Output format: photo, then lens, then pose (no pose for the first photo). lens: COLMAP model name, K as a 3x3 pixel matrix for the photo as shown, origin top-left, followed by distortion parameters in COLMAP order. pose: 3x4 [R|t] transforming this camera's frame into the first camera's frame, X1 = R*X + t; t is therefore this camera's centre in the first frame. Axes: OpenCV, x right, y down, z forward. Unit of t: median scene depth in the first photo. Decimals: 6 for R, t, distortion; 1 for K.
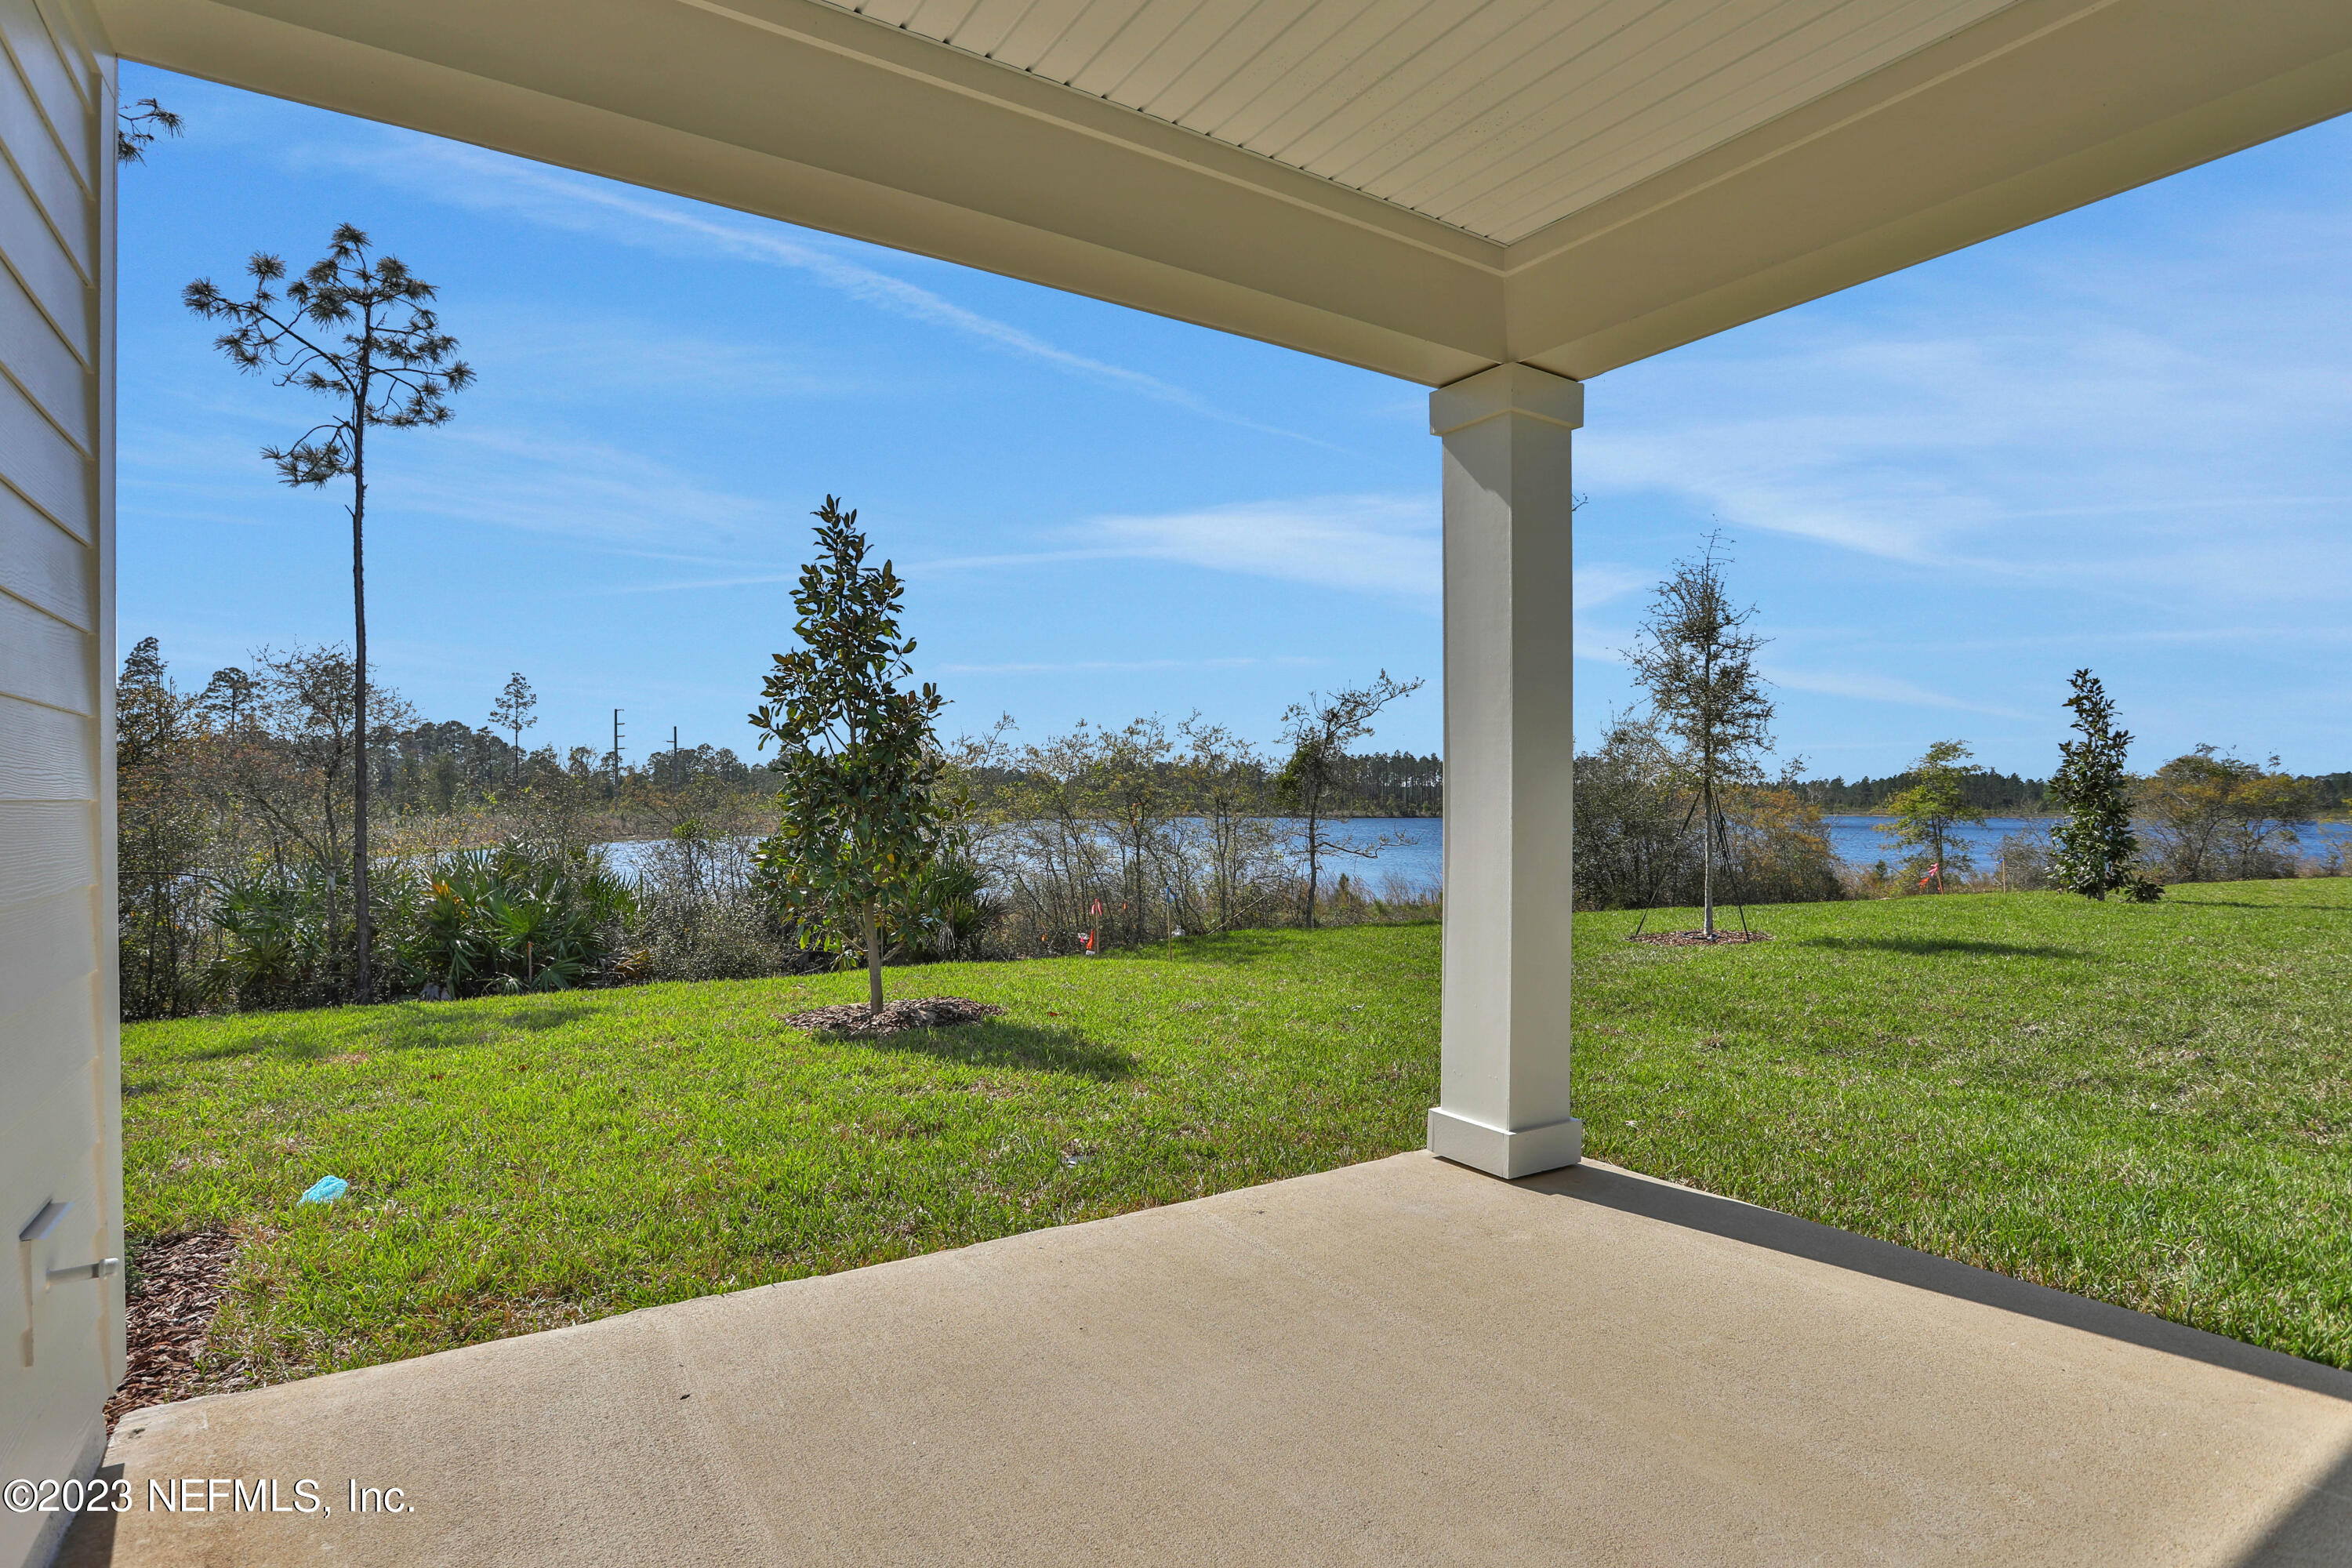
lens RADIAL K [[1200.7, 0, 1155.3], [0, 1200.7, 813.9], [0, 0, 1]] dist [-0.046217, 0.000801]
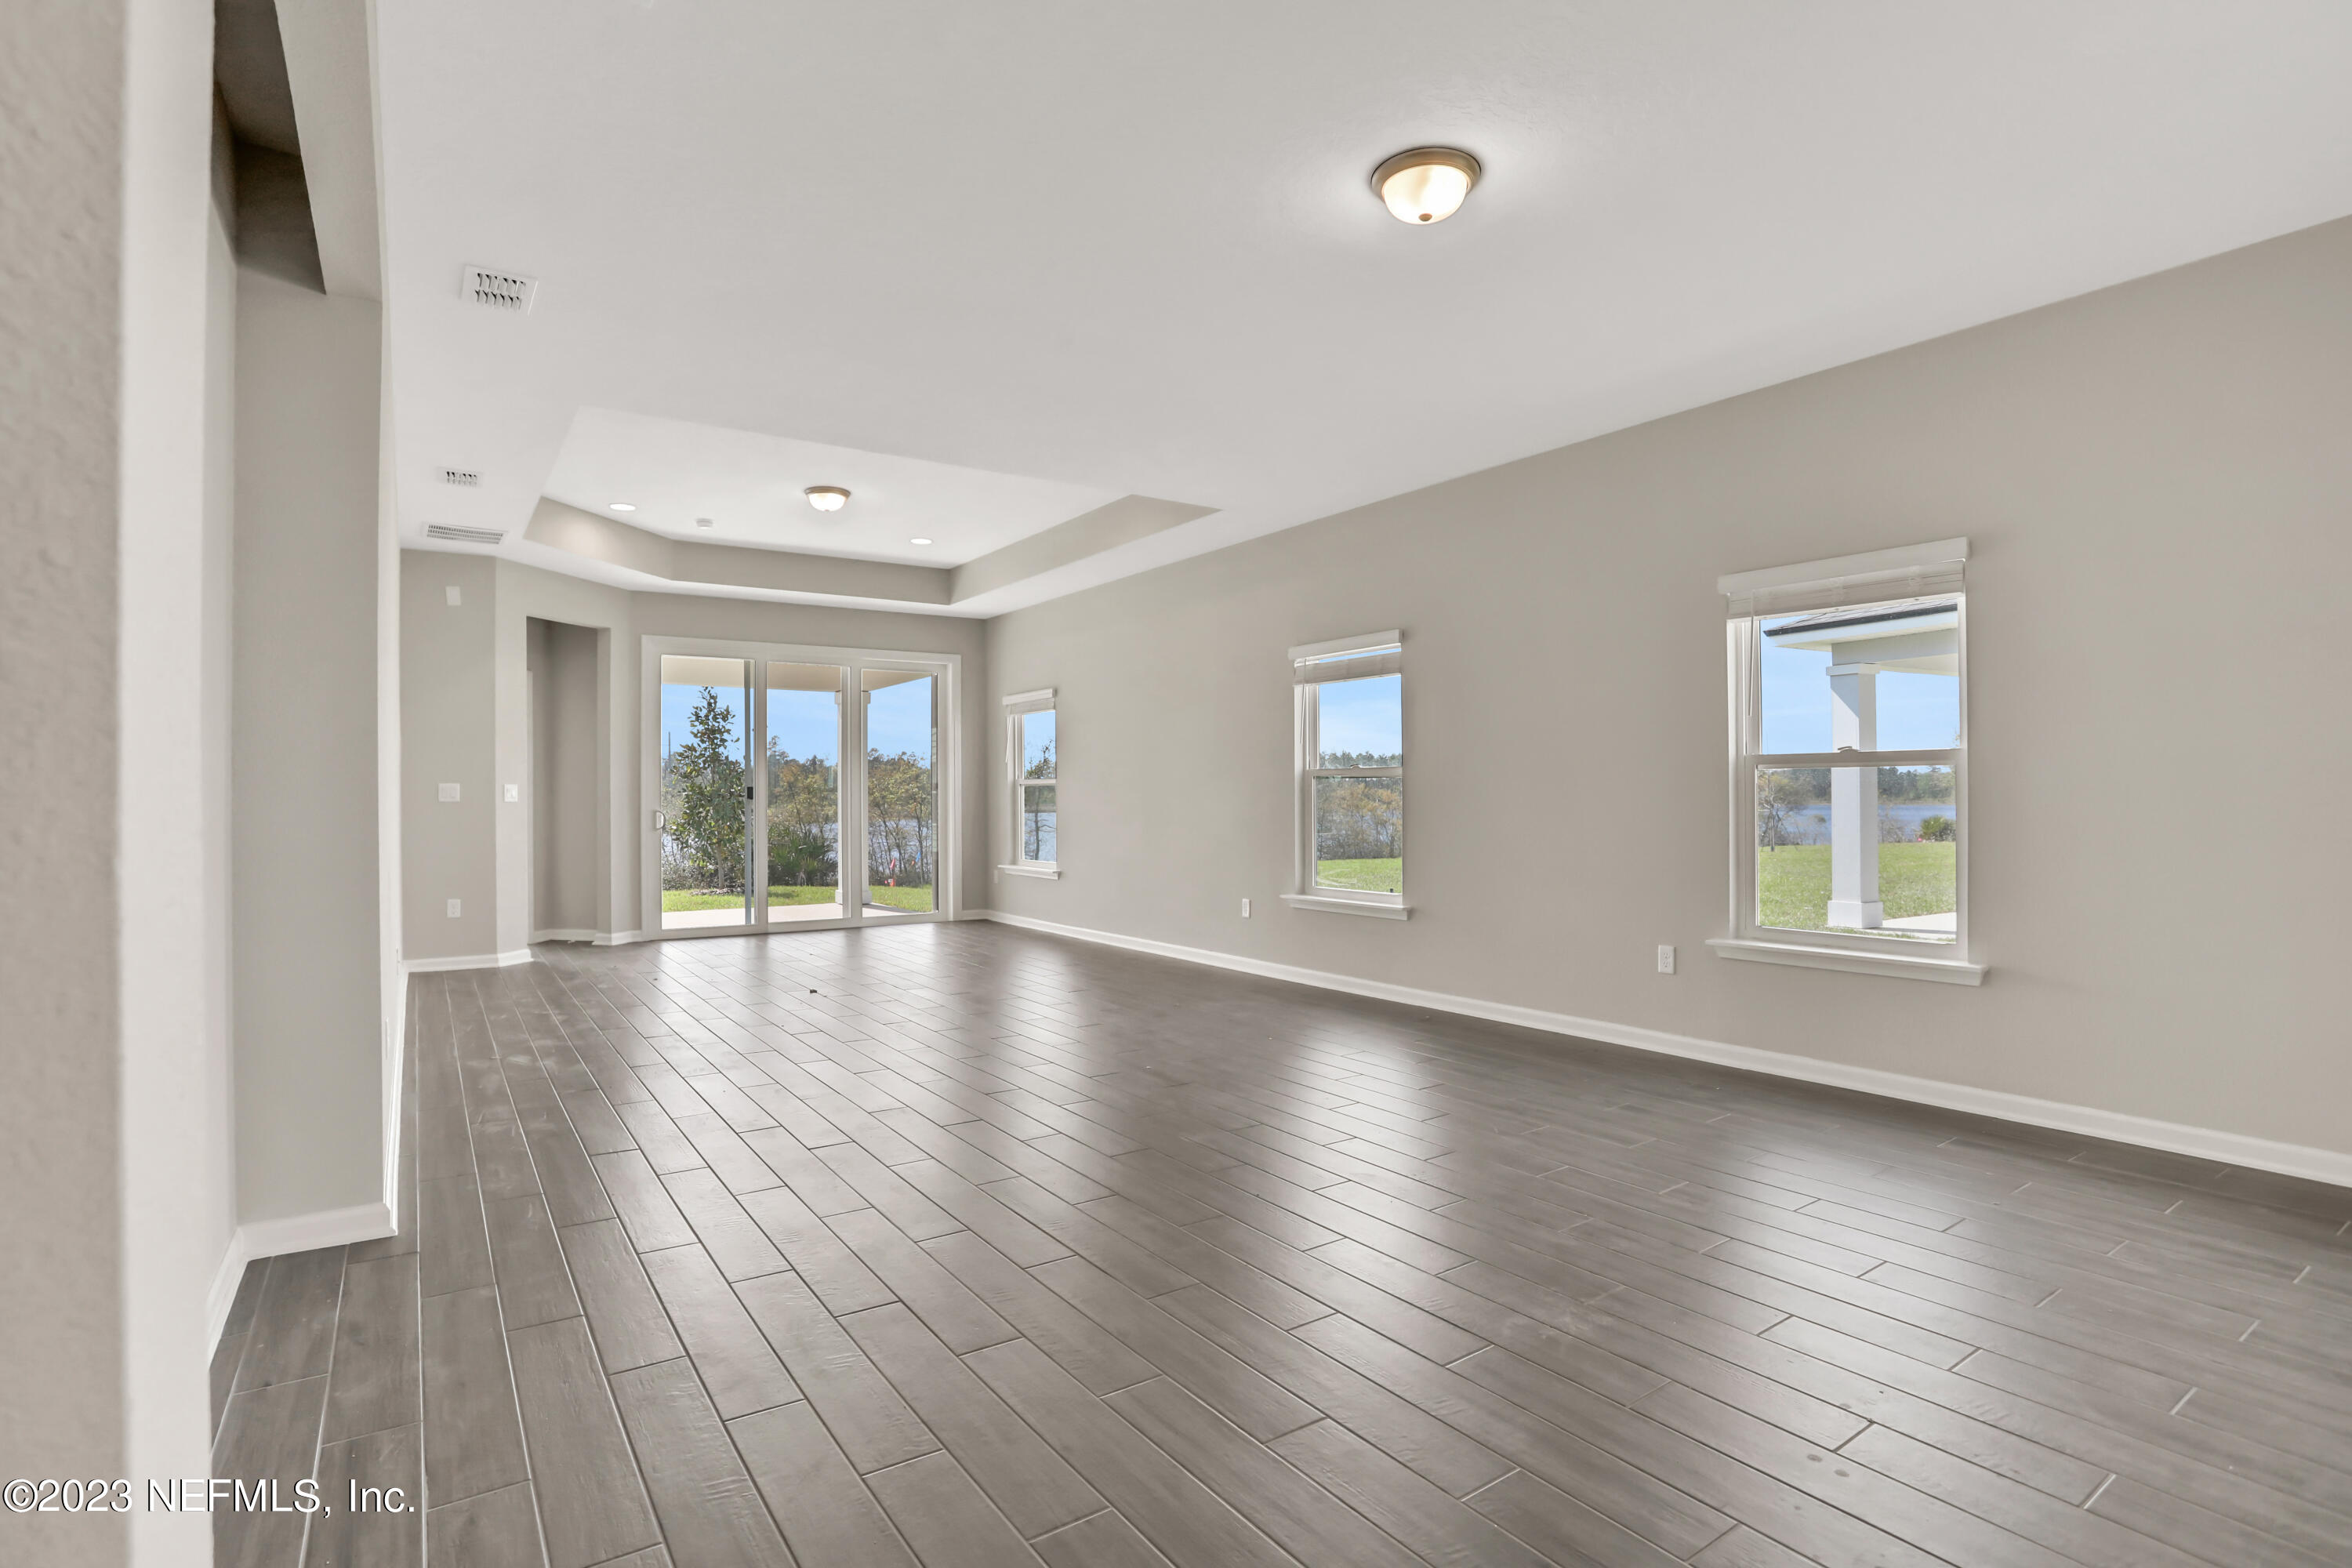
lens RADIAL K [[1135.7, 0, 1176.0], [0, 1135.7, 784.0], [0, 0, 1]] dist [-0.072930, 0.000911]
pose [[0.999190, -0.006484, 0.039725, 0.499423], [0.007340, 0.999743, -0.021439, 0.005494], [-0.039576, 0.021713, 0.998981, -1.103762]]
